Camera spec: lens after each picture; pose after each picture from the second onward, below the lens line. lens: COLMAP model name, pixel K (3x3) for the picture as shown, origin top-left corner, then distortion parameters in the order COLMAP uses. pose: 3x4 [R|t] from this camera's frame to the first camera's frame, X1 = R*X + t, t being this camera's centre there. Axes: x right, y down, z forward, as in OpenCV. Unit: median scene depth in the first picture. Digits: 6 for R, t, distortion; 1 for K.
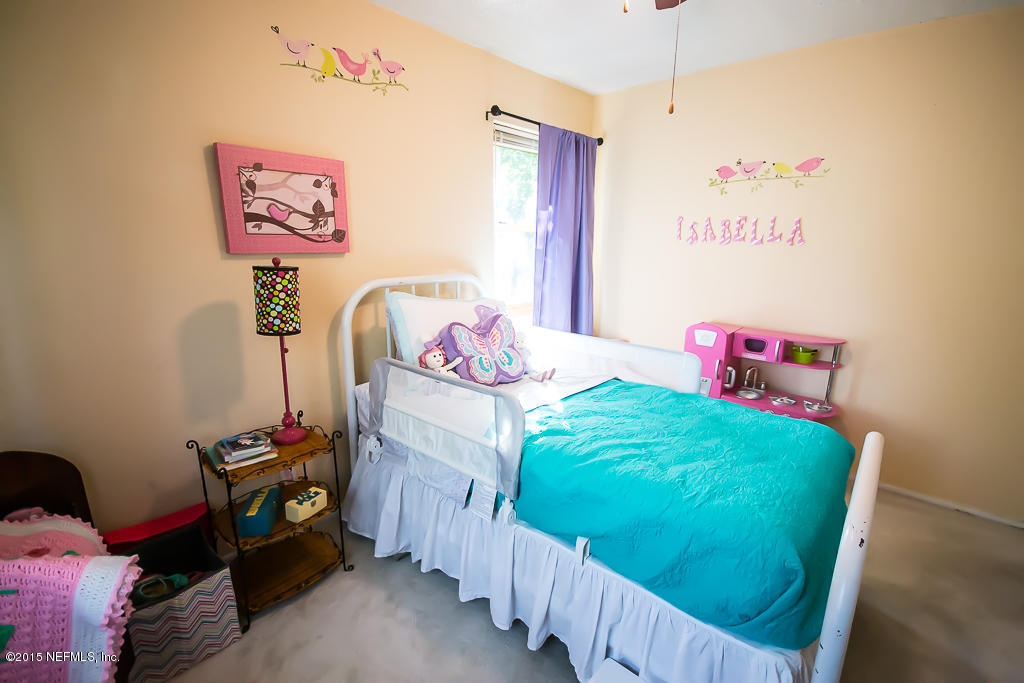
lens RADIAL K [[456.0, 0, 512.0], [0, 456.0, 346.7], [0, 0, 1]] dist [-0.001468, -0.000557]
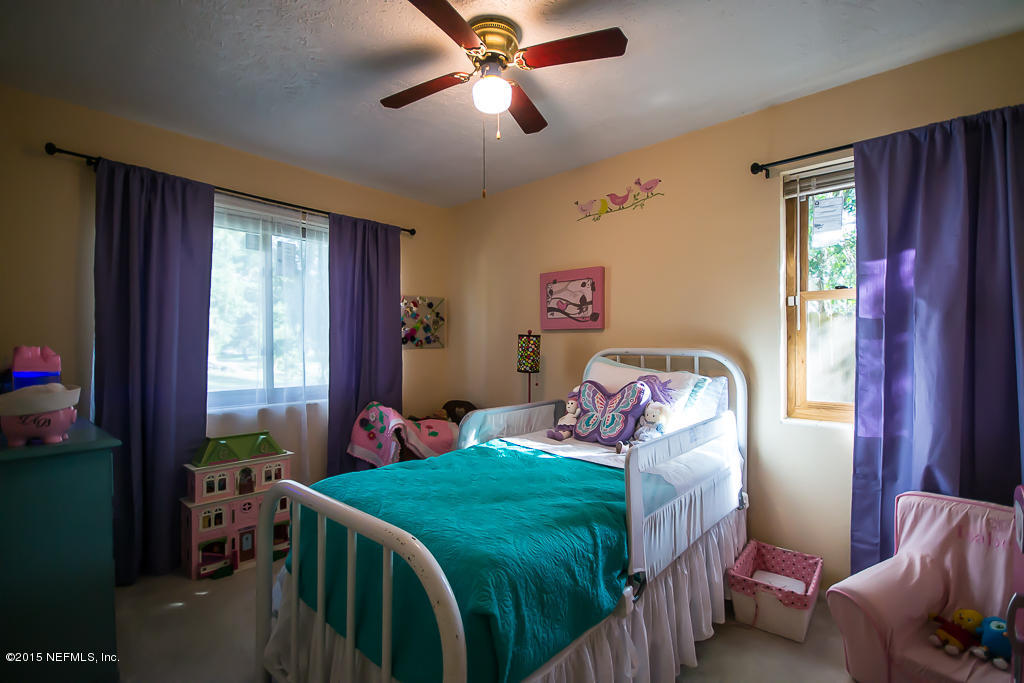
lens RADIAL K [[456.0, 0, 512.8], [0, 456.0, 341.6], [0, 0, 1]] dist [-0.001468, -0.000557]
pose [[0.001406, -0.013729, -0.999905, 1.112166], [-0.224508, 0.974376, -0.013694, -0.094056], [0.974471, 0.224506, -0.001712, 0.808770]]
